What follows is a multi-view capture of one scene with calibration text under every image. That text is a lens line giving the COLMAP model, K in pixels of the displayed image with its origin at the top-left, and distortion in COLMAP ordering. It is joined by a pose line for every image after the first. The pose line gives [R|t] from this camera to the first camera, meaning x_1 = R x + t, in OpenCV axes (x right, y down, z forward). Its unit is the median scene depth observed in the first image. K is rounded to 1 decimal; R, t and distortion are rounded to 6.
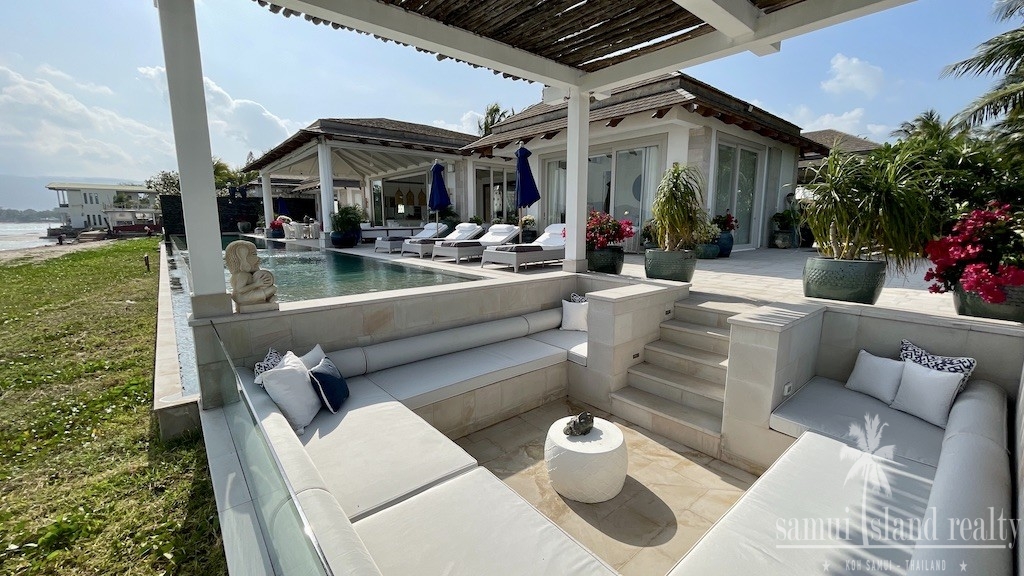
lens RADIAL K [[416.2, 0, 510.4], [0, 416.2, 291.1], [0, 0, 1]] dist [0.000374, 0.000876]
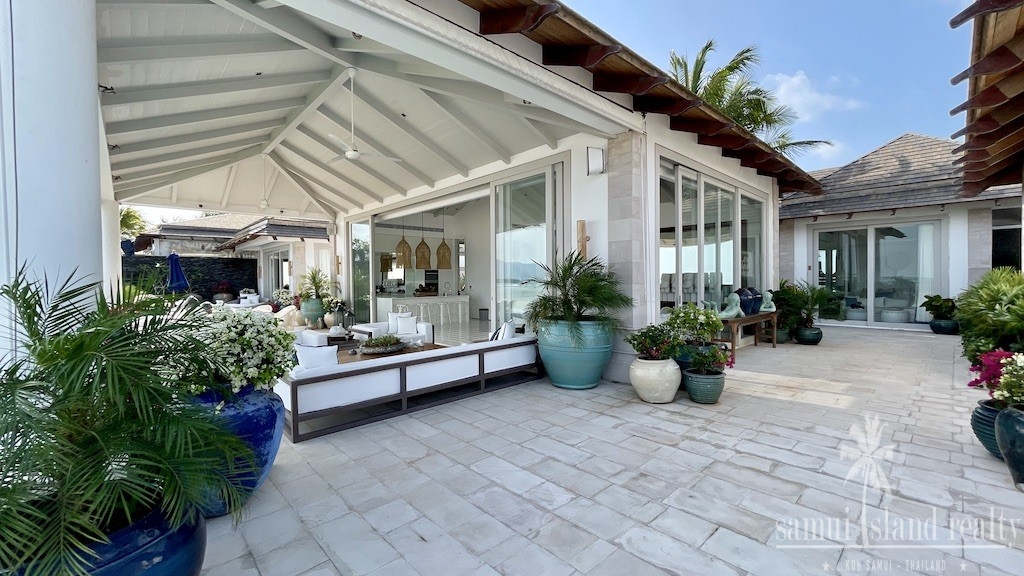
lens RADIAL K [[416.2, 0, 511.1], [0, 416.2, 286.3], [0, 0, 1]] dist [0.000374, 0.000876]
pose [[0.998706, -0.007124, 0.050355, -0.148169], [0.014697, 0.988320, -0.151682, -0.098653], [-0.048687, 0.152226, 0.987146, 0.454664]]
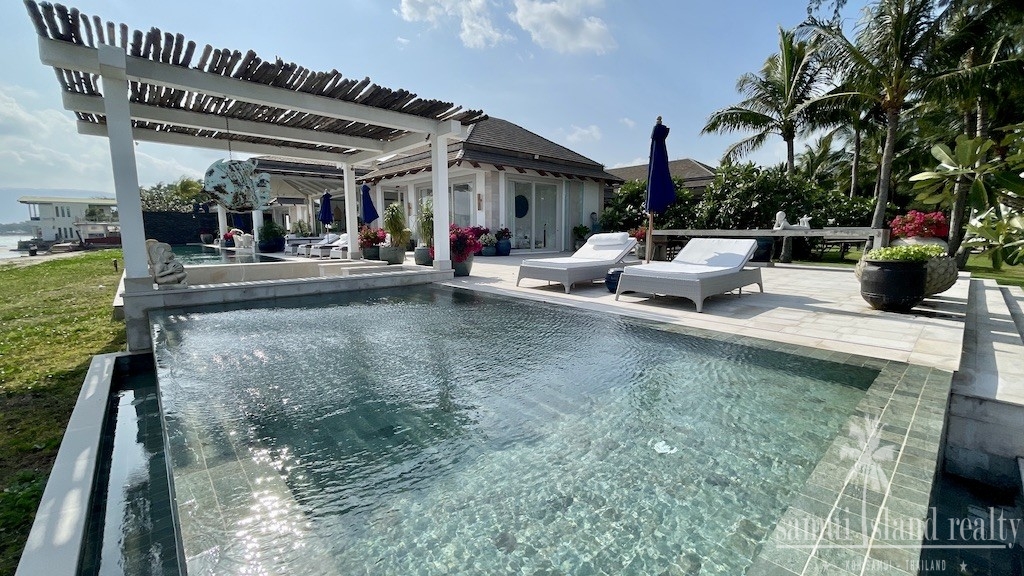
lens RADIAL K [[416.2, 0, 507.0], [0, 416.2, 287.8], [0, 0, 1]] dist [0.000374, 0.000876]
pose [[0.999392, -0.005606, 0.034404, 0.162477], [0.006876, 0.999295, -0.036896, 0.032184], [-0.034173, 0.037110, 0.998727, -0.180857]]
